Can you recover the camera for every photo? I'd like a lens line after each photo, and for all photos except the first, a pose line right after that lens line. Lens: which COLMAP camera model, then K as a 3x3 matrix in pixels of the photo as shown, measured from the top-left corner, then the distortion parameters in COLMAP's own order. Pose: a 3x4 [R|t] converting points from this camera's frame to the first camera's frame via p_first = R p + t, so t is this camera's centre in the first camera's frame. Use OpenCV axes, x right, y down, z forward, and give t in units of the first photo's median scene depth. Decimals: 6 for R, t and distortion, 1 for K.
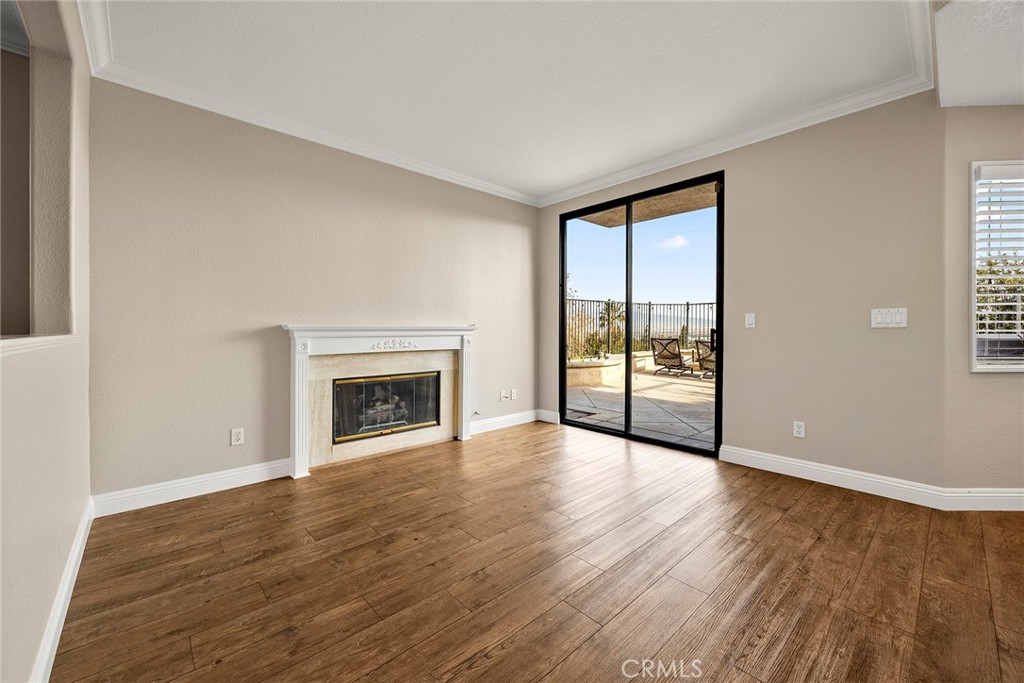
lens RADIAL K [[402.7, 0, 516.1], [0, 402.7, 332.0], [0, 0, 1]] dist [-0.000655, 0.000211]
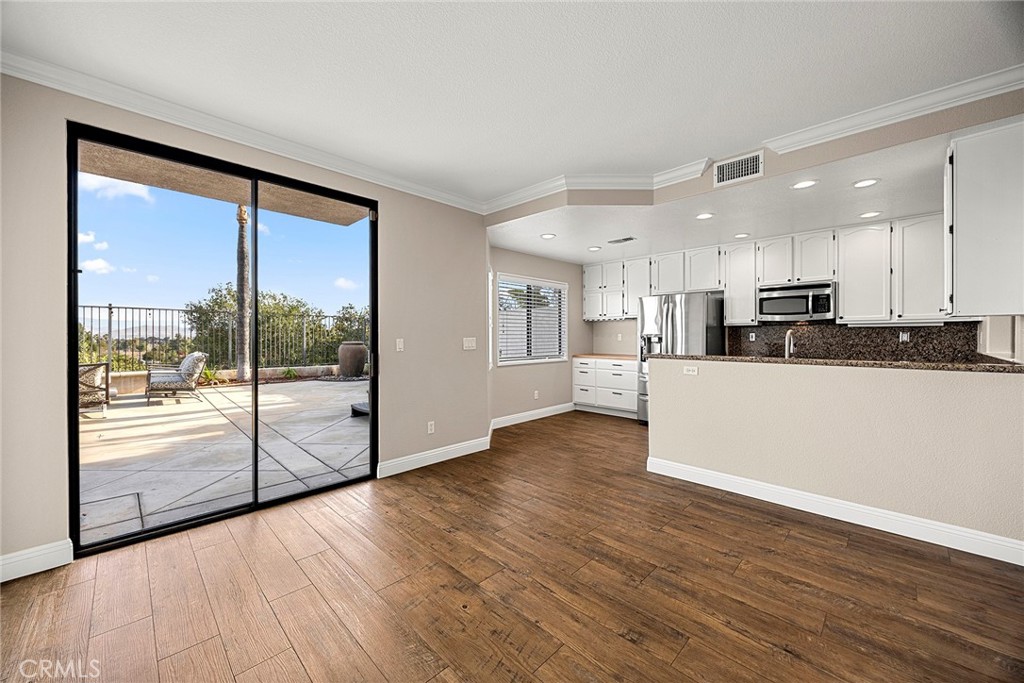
lens RADIAL K [[388.5, 0, 514.0], [0, 388.5, 338.6], [0, 0, 1]] dist [-0.000459, 0.000173]
pose [[-0.042842, -0.004865, 0.999070, -0.511849], [0.006428, 0.999966, 0.005145, -0.047656], [-0.999061, 0.006642, -0.042810, 0.690839]]
